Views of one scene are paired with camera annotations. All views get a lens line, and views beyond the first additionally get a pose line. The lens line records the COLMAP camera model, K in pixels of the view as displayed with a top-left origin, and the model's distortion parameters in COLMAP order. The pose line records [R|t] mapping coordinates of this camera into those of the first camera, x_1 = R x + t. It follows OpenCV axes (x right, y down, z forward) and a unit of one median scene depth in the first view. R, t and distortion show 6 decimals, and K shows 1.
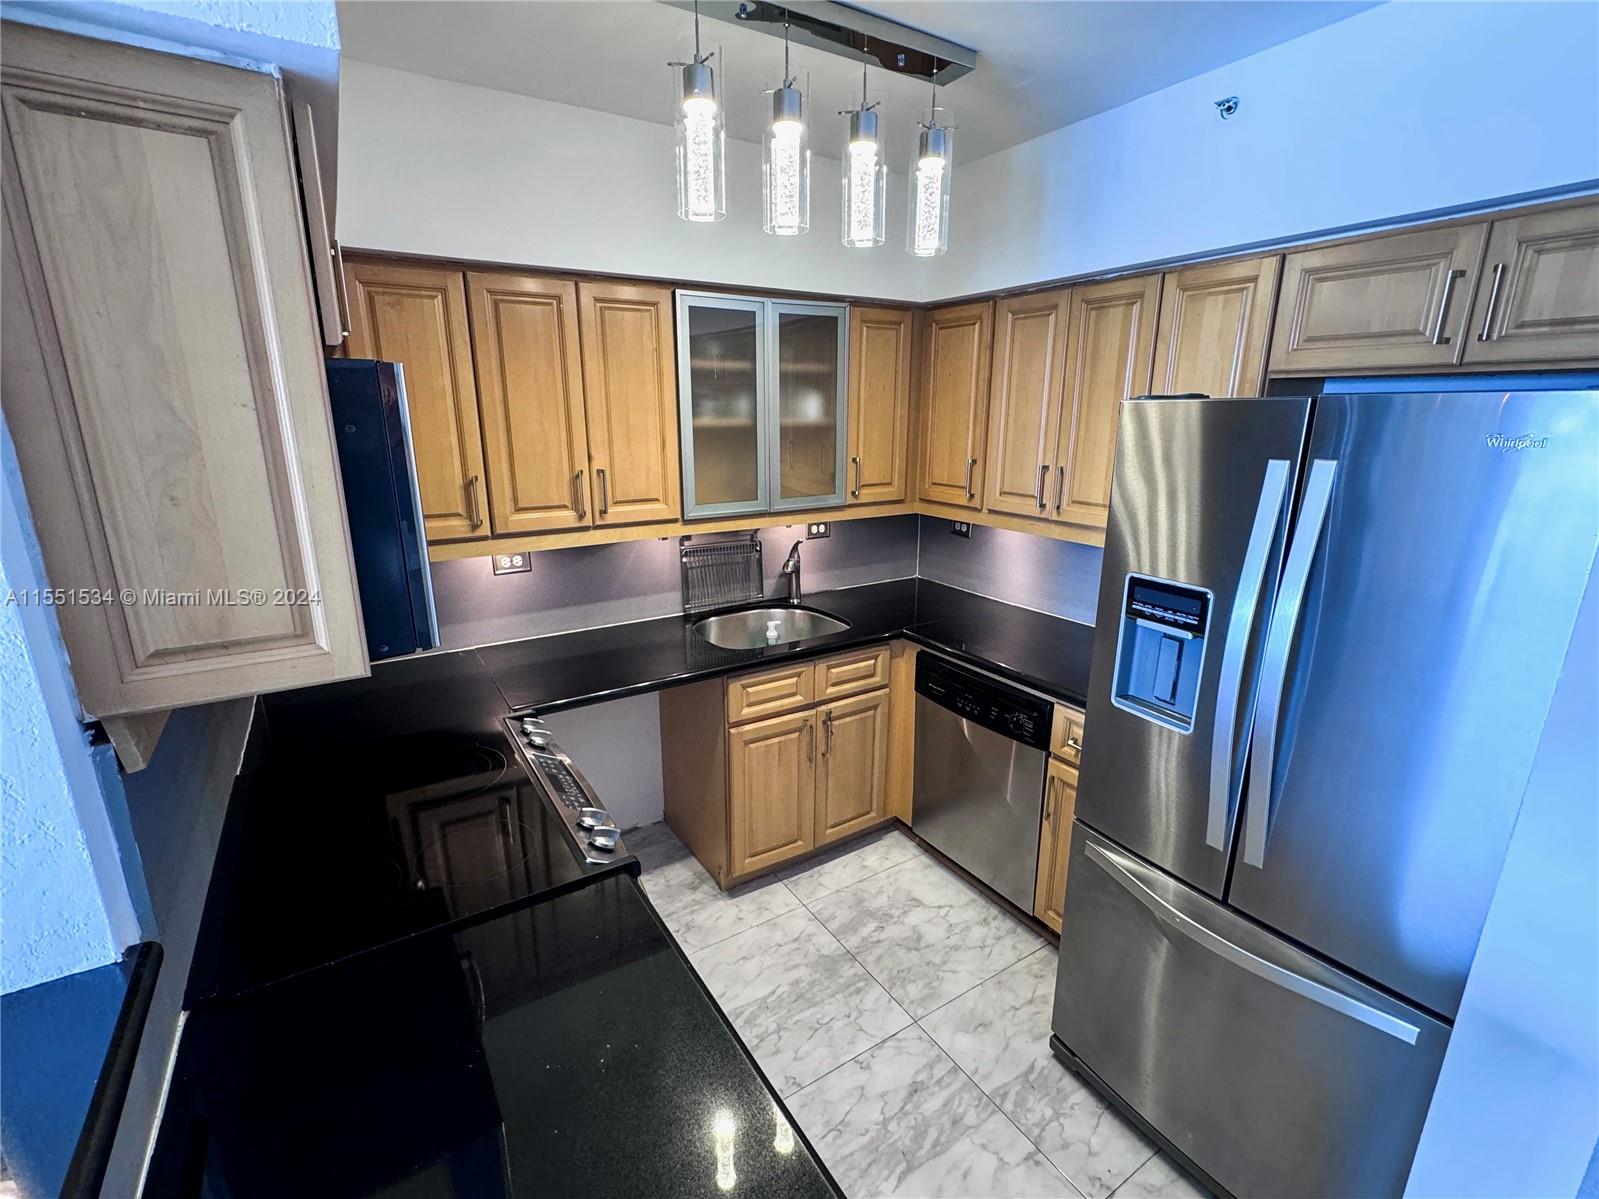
lens RADIAL K [[720.0, 0, 799.5], [0, 720.0, 599.5], [0, 0, 1]] dist [-0.000186, 0.000225]
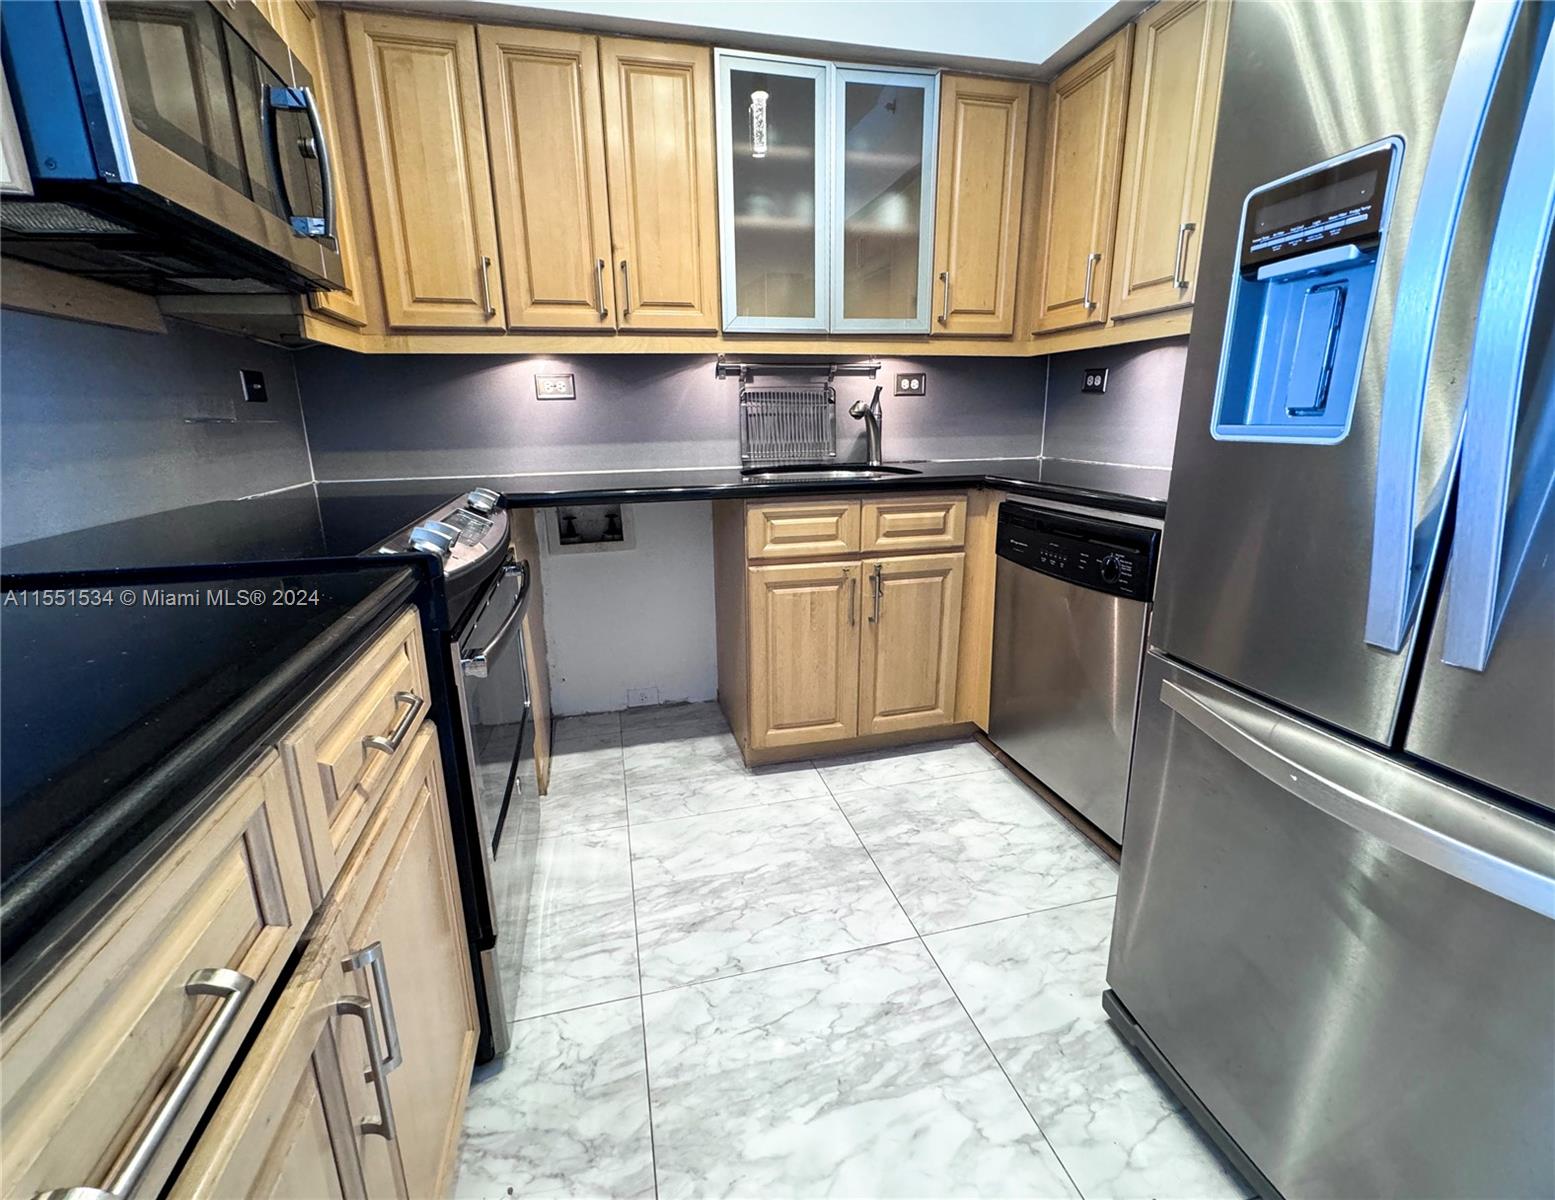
lens RADIAL K [[688.2, 0, 774.4], [0, 688.2, 592.7], [0, 0, 1]] dist [-0.002431, -0.000329]
pose [[0.948504, 0.066169, -0.309778, 0.182894], [-0.067754, 0.997686, 0.005653, 0.199390], [0.309435, 0.015627, 0.950792, 0.225641]]
